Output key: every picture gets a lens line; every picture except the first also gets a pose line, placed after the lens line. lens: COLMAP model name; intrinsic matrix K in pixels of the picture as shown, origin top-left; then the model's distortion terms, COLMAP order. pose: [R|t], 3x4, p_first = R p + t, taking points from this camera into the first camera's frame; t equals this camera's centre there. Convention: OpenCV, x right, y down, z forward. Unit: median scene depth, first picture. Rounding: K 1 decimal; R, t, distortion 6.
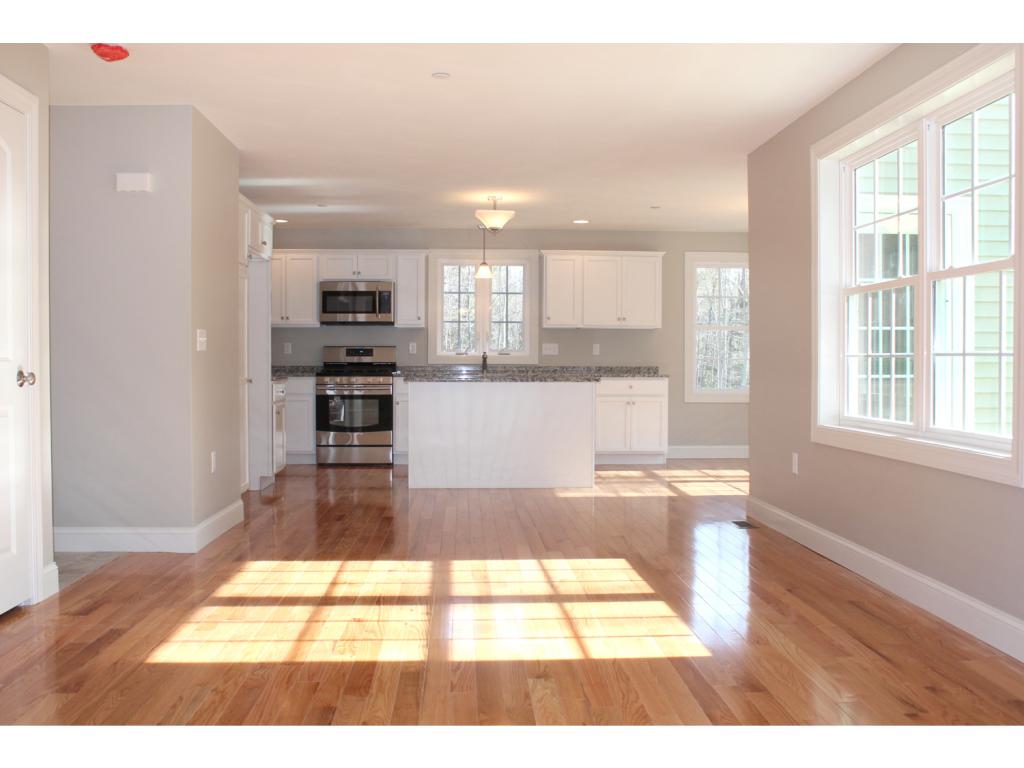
lens RADIAL K [[1002.2, 0, 512.0], [0, 1002.2, 384.0], [0, 0, 1]] dist [-0.118504, -0.000128]
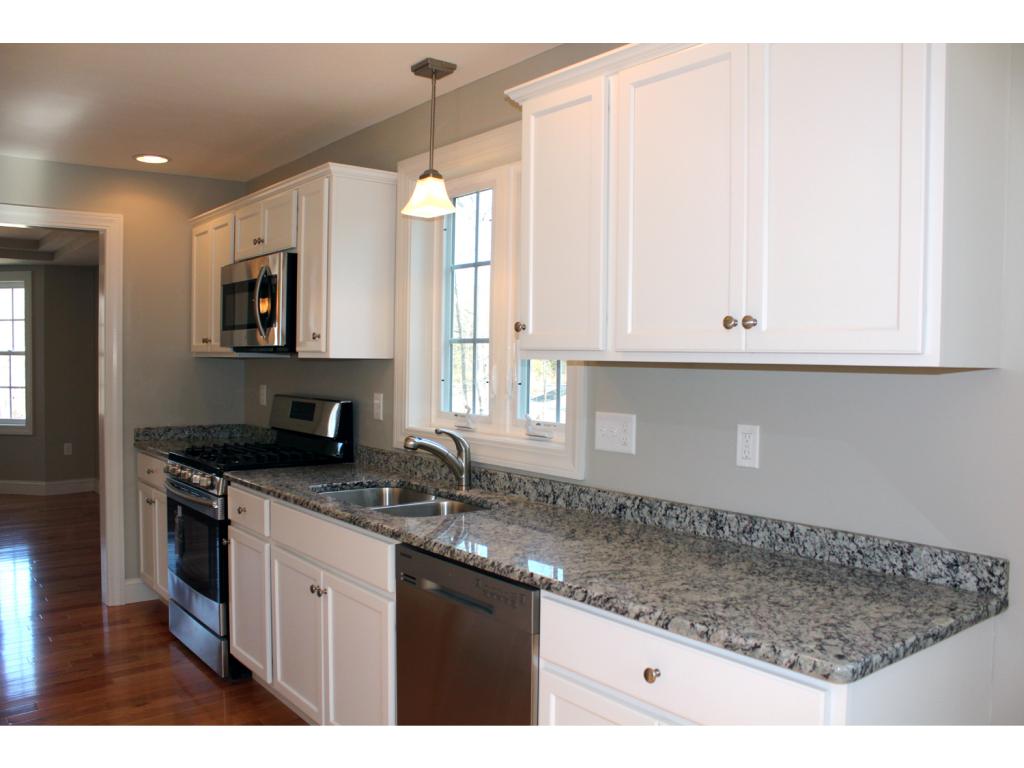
lens RADIAL K [[842.3, 0, 512.0], [0, 842.3, 384.0], [0, 0, 1]] dist [-0.159526, 0.141518]
pose [[0.587486, 0.029080, -0.808712, 0.224184], [-0.027390, 0.999496, 0.016043, -0.053691], [0.808771, 0.012726, 0.587986, 0.862374]]
